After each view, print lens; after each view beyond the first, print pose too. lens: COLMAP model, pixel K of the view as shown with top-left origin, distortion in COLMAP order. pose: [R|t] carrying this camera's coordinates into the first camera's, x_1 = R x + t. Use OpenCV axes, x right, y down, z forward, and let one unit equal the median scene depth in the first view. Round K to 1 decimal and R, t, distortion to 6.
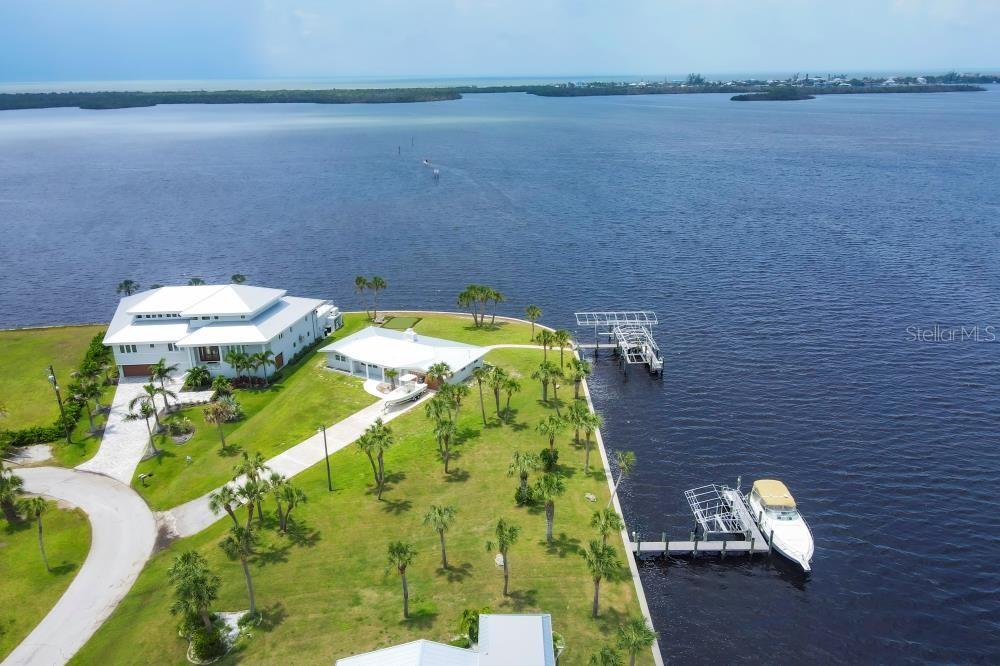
lens RADIAL K [[729.4, 0, 500.0], [0, 729.4, 333.0], [0, 0, 1]] dist [-0.000010, 0.004525]
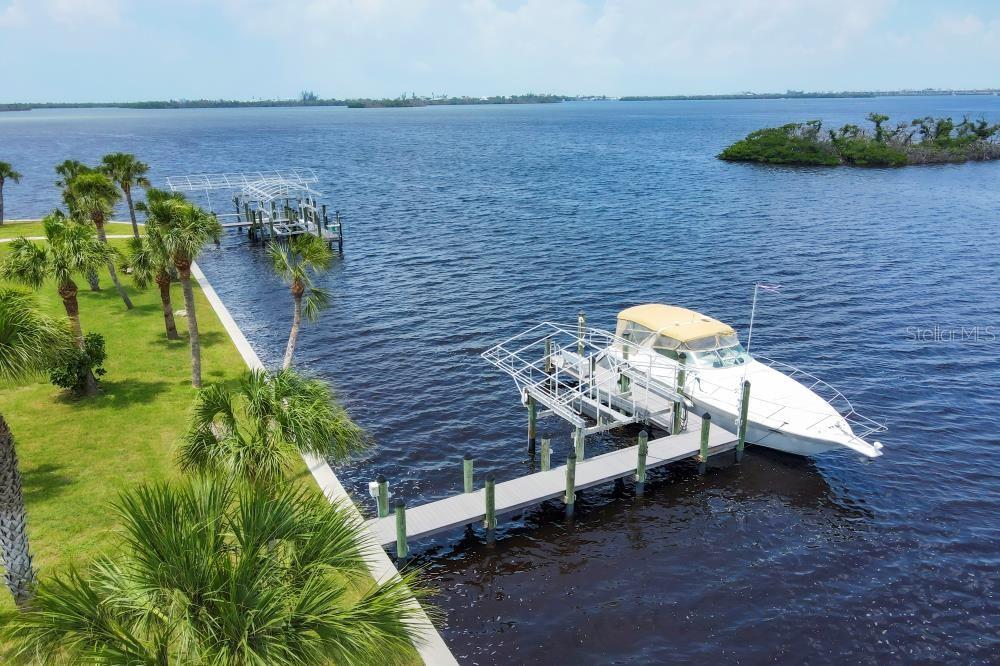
lens RADIAL K [[729.4, 0, 500.0], [0, 729.4, 333.0], [0, 0, 1]] dist [-0.000010, 0.004525]
pose [[0.876662, -0.133069, 0.462338, 0.103789], [0.137252, 0.990227, 0.024756, 0.215525], [-0.461113, 0.041754, 0.886358, 0.722282]]
